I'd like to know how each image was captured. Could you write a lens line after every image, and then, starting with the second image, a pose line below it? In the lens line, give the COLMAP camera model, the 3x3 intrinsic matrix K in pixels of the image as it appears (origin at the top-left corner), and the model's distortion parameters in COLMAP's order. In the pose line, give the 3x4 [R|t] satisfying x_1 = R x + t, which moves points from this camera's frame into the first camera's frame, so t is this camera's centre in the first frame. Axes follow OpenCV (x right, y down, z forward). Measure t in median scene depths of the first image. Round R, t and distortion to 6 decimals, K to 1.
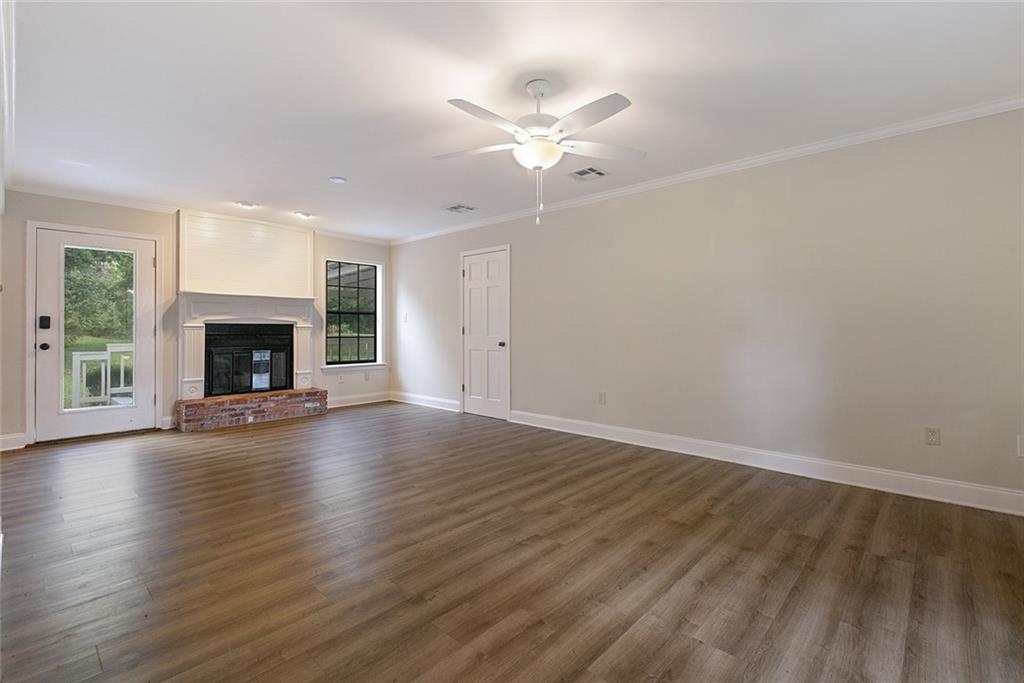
lens RADIAL K [[462.1, 0, 510.5], [0, 462.1, 325.3], [0, 0, 1]] dist [0.000036, -0.000048]
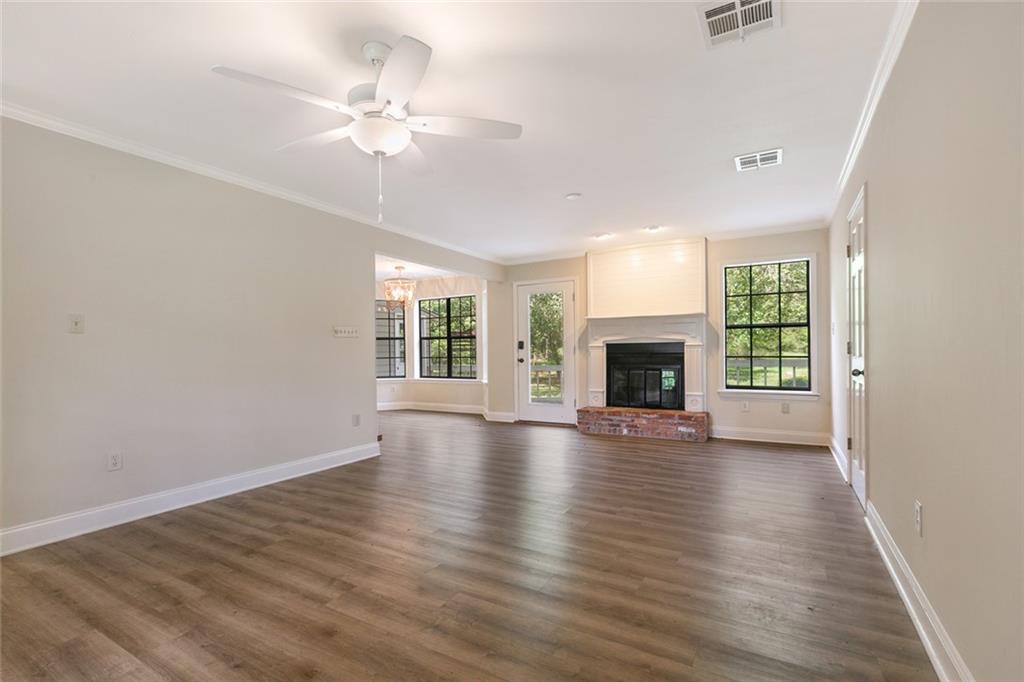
lens RADIAL K [[467.8, 0, 505.4], [0, 467.8, 344.8], [0, 0, 1]] dist [-0.003440, -0.000737]
pose [[0.214936, -0.013829, -0.976530, 0.449725], [0.018541, 0.999777, -0.010078, 0.007067], [0.976452, -0.015940, 0.215145, 0.504118]]
